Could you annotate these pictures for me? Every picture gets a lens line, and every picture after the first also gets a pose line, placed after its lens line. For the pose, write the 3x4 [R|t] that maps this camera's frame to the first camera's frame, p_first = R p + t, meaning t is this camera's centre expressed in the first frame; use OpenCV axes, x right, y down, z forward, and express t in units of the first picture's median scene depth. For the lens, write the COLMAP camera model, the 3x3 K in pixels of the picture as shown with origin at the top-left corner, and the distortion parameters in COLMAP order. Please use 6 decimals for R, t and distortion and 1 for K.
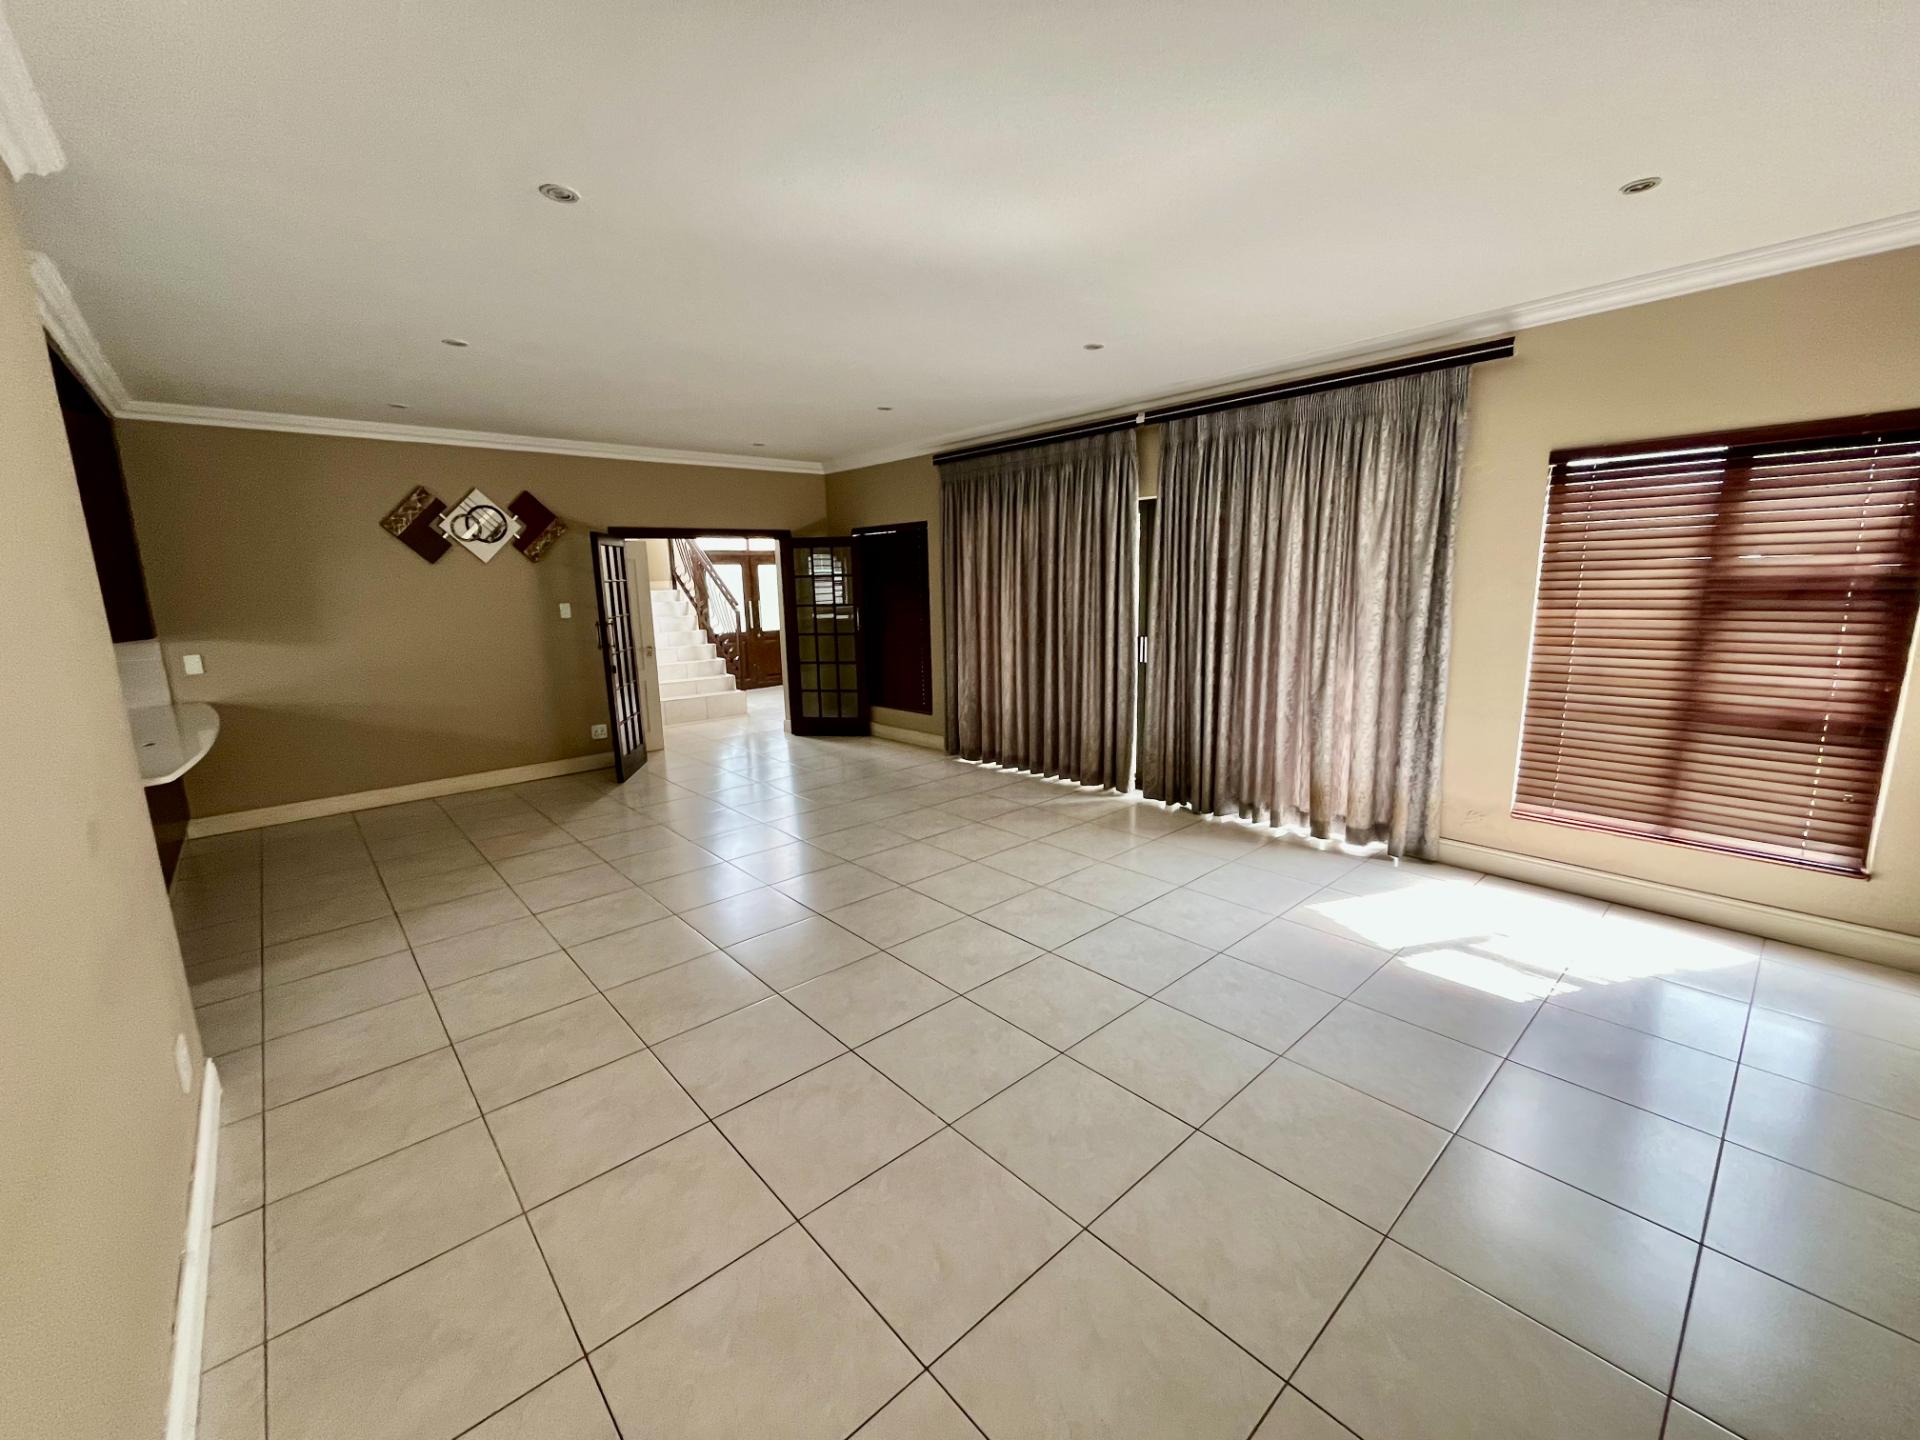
lens RADIAL K [[774.0, 0, 960.0], [0, 774.0, 720.0], [0, 0, 1]] dist [0.000955, 0.000217]
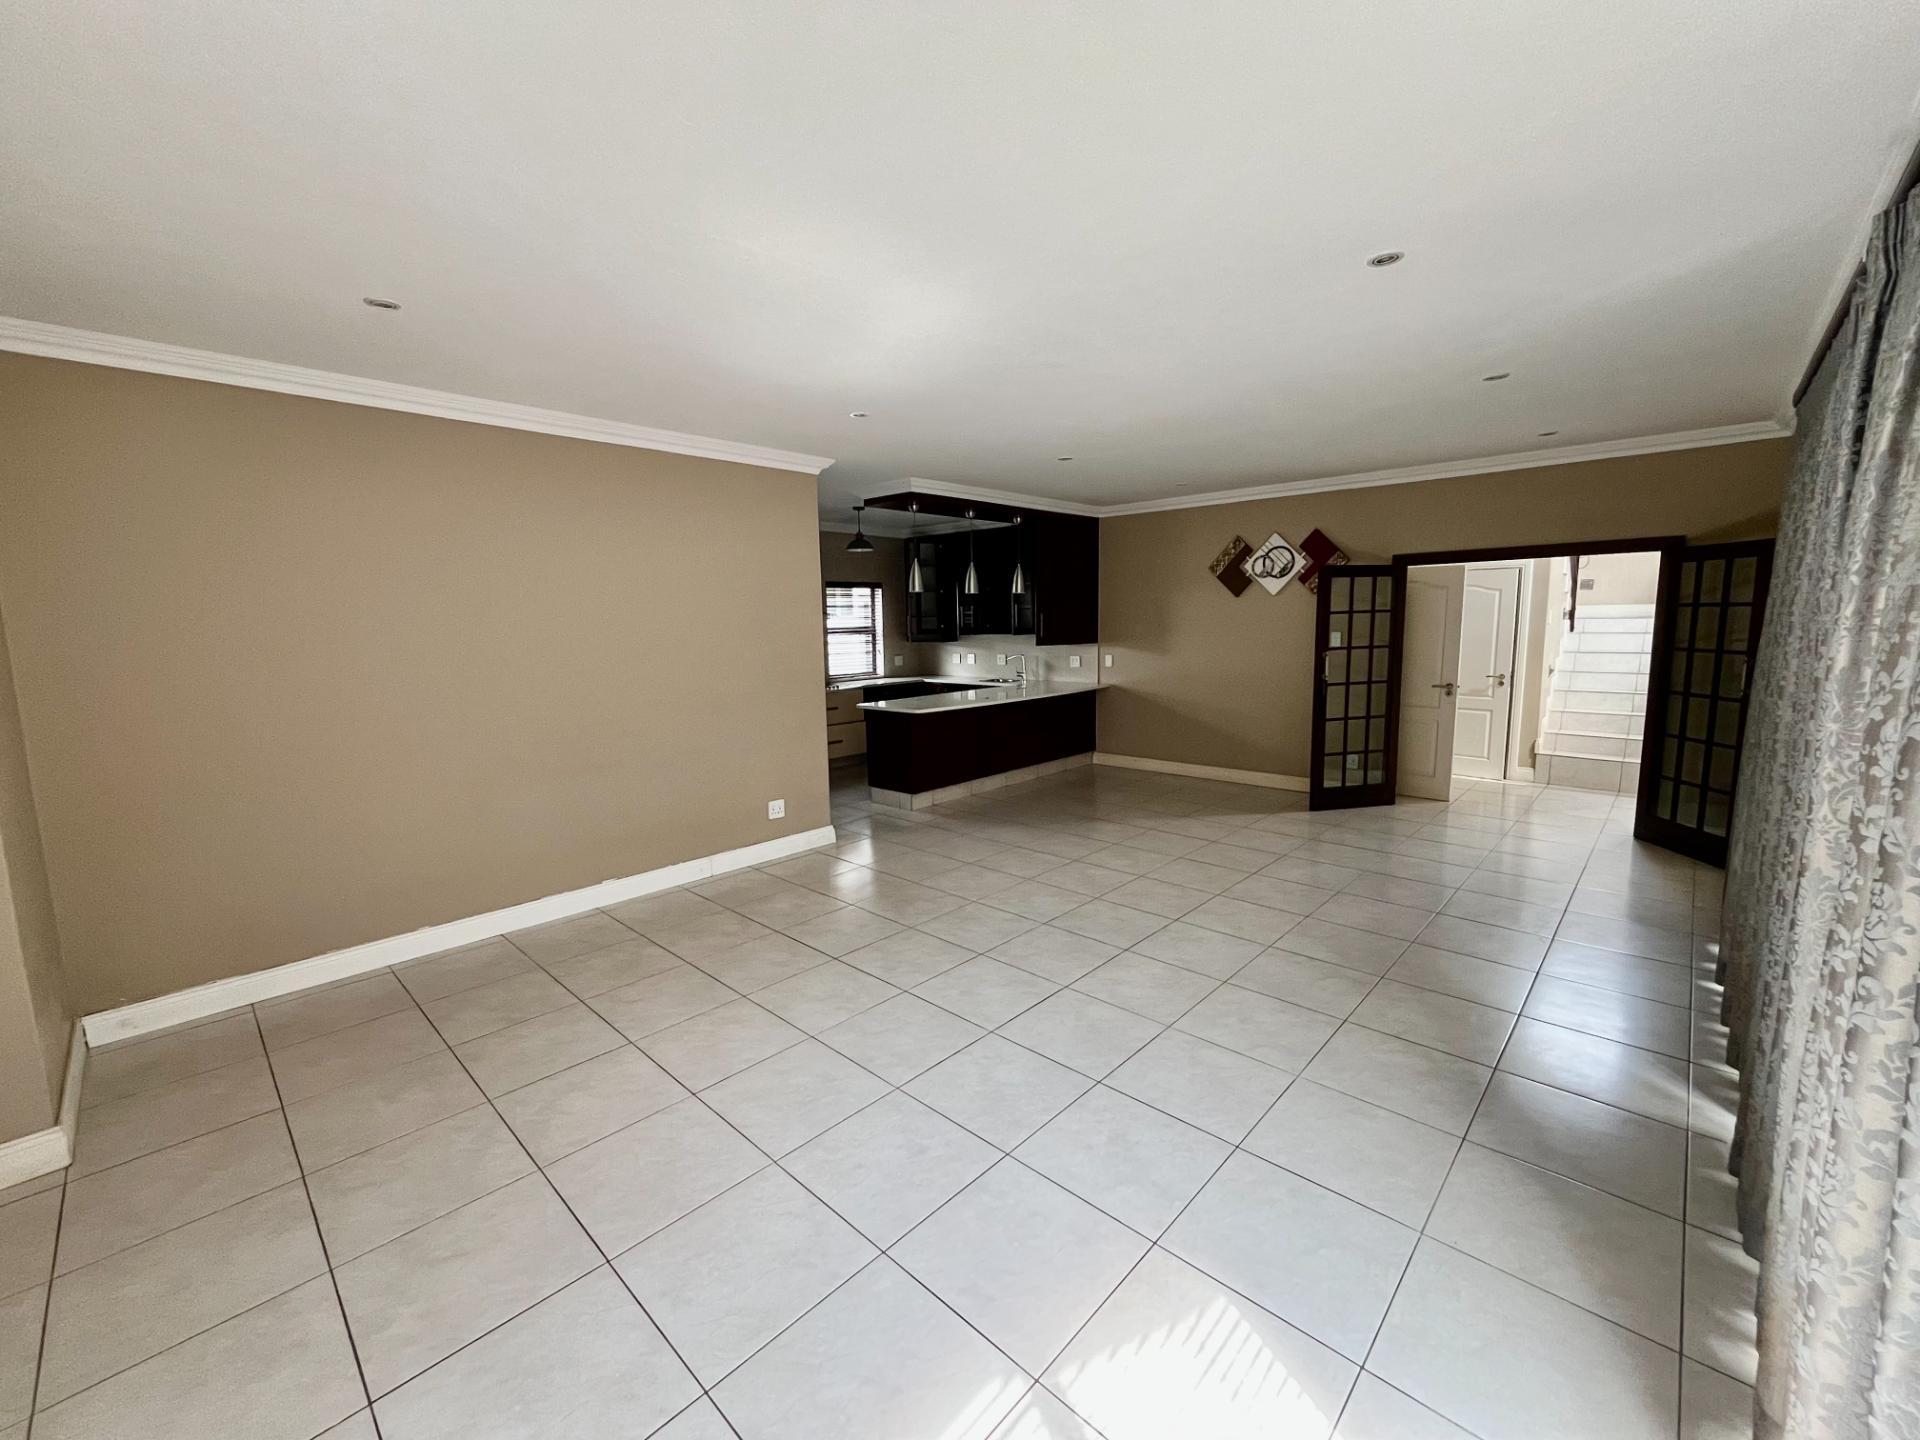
lens RADIAL K [[774.0, 0, 960.0], [0, 774.0, 720.0], [0, 0, 1]] dist [0.000955, 0.000217]
pose [[0.082529, 0.153016, -0.984772, 0.540699], [-0.165771, 0.976484, 0.137835, -0.104722], [0.982705, 0.151872, 0.105954, 0.452535]]
